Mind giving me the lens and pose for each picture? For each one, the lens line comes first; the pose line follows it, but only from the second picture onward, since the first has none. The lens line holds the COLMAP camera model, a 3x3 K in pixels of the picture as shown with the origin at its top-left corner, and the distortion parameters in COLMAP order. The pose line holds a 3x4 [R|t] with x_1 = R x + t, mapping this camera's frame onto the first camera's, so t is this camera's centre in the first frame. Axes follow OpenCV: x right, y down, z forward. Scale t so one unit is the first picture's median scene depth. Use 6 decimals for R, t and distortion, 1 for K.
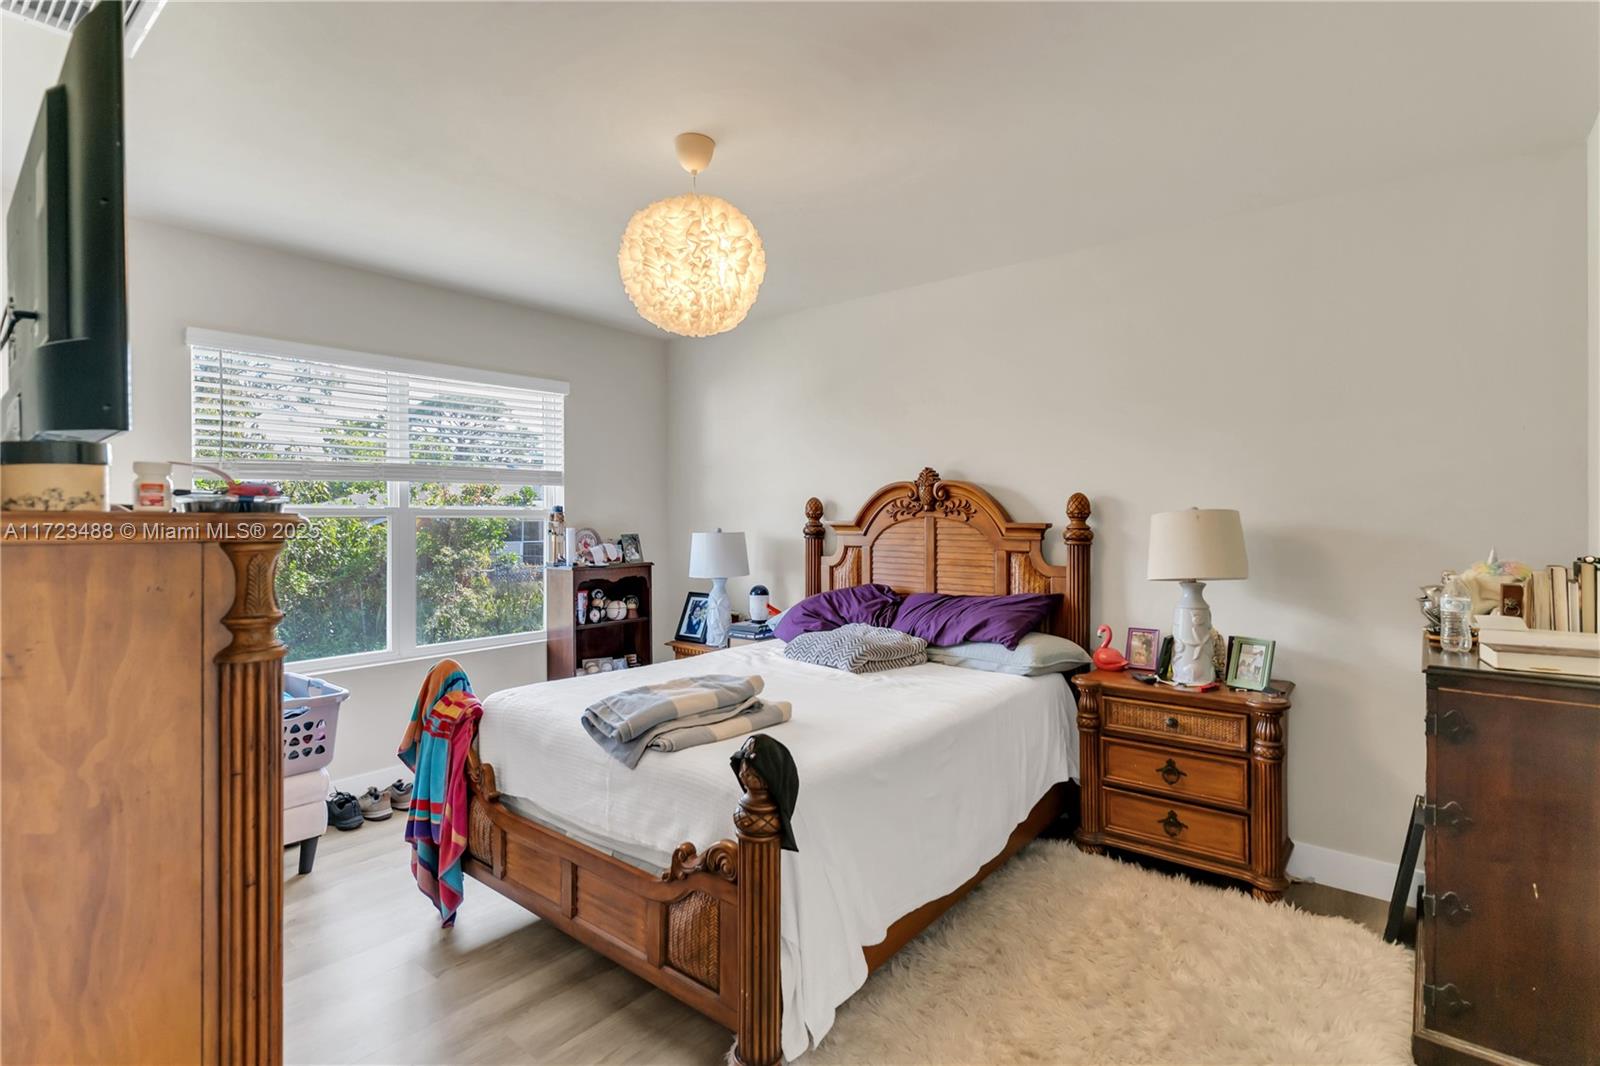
lens RADIAL K [[761.9, 0, 823.8], [0, 761.9, 528.1], [0, 0, 1]] dist [0.000199, 0.000716]
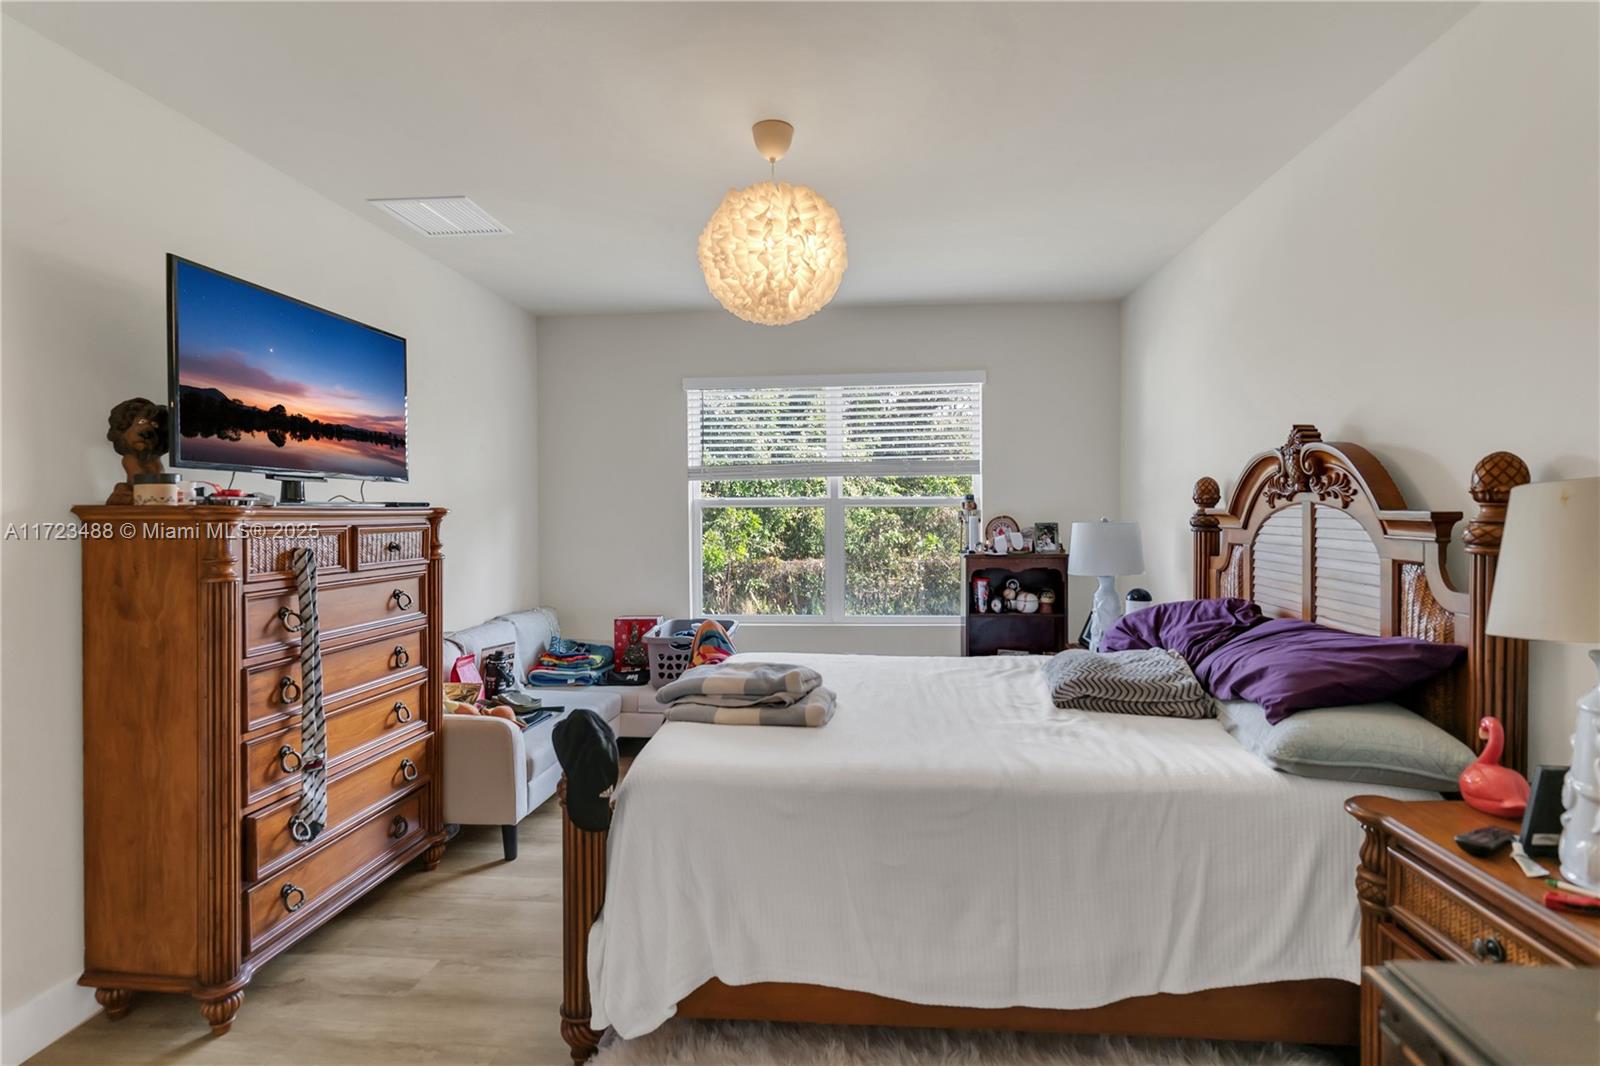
lens RADIAL K [[761.9, 0, 823.8], [0, 761.9, 528.1], [0, 0, 1]] dist [0.000199, 0.000716]
pose [[0.563814, 0.018182, -0.825702, 0.420510], [-0.005206, 0.999816, 0.018461, -0.001918], [0.825886, -0.006110, 0.563805, 0.291063]]
